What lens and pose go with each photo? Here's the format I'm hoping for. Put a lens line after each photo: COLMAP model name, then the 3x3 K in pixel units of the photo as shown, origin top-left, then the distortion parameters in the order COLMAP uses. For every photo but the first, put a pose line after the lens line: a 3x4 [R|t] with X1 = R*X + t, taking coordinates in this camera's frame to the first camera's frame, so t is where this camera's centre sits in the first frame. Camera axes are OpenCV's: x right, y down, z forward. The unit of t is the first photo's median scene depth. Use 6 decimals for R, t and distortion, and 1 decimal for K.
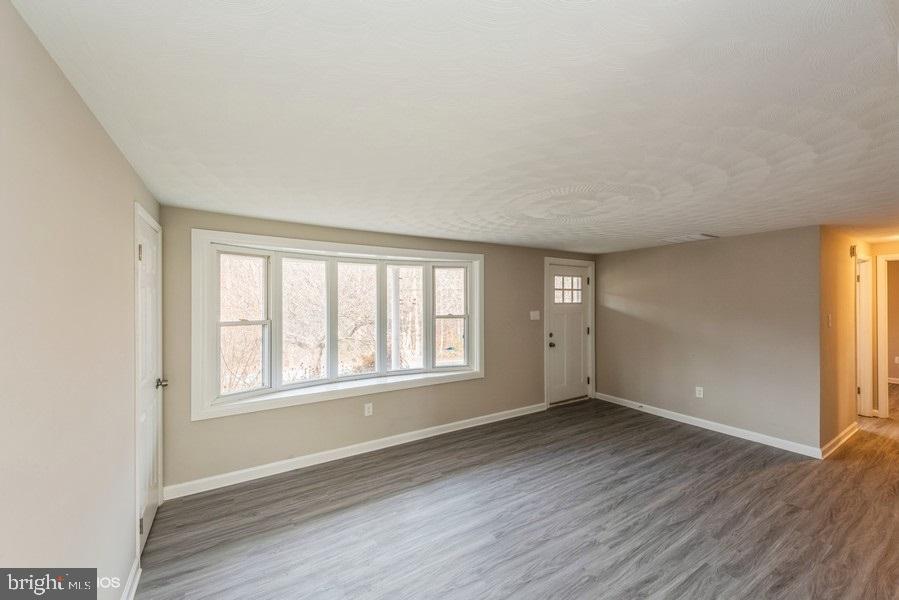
lens RADIAL K [[351.0, 0, 448.5], [0, 351.0, 299.5], [0, 0, 1]] dist [0.015071, -0.002423]
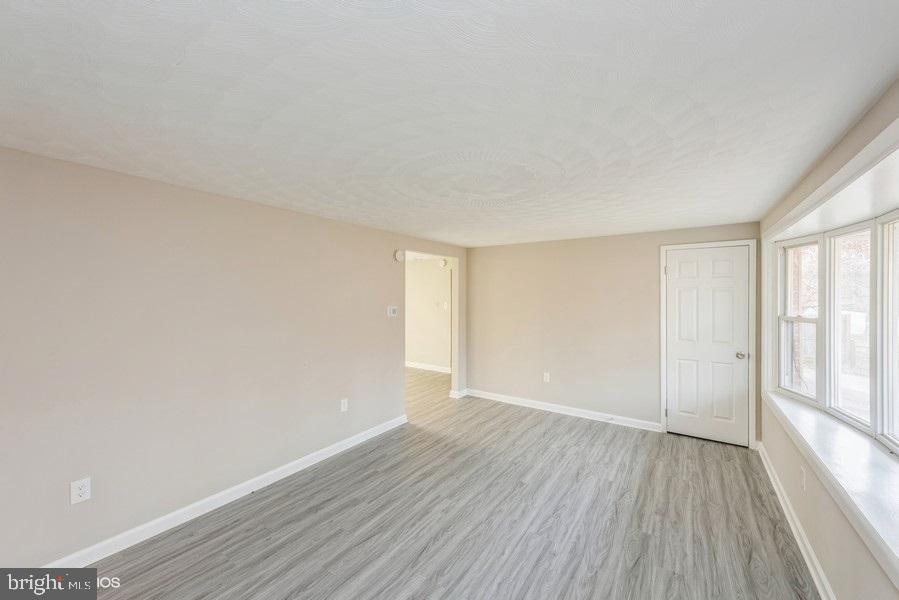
lens RADIAL K [[351.0, 0, 454.9], [0, 351.0, 298.0], [0, 0, 1]] dist [0.015071, -0.002423]
pose [[-0.908216, 0.001132, -0.418500, 0.528564], [0.000141, 0.999997, 0.002398, 0.006884], [0.418502, 0.002119, -0.908214, 1.228439]]
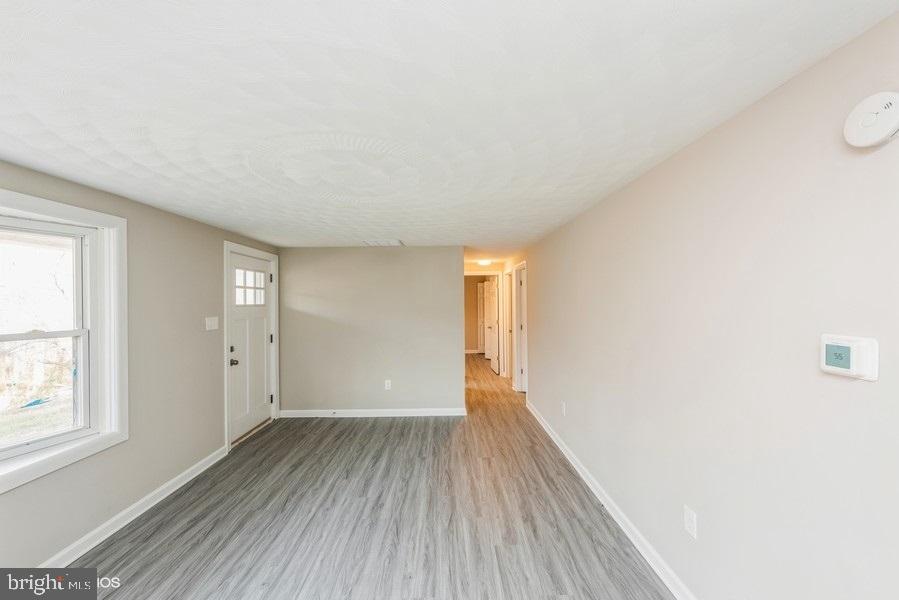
lens RADIAL K [[351.0, 0, 450.4], [0, 351.0, 299.8], [0, 0, 1]] dist [0.015071, -0.002423]
pose [[0.517310, 0.001208, 0.855797, -0.134183], [0.005401, 0.999974, -0.004676, 0.006497], [-0.855781, 0.007041, 0.517290, 0.306646]]
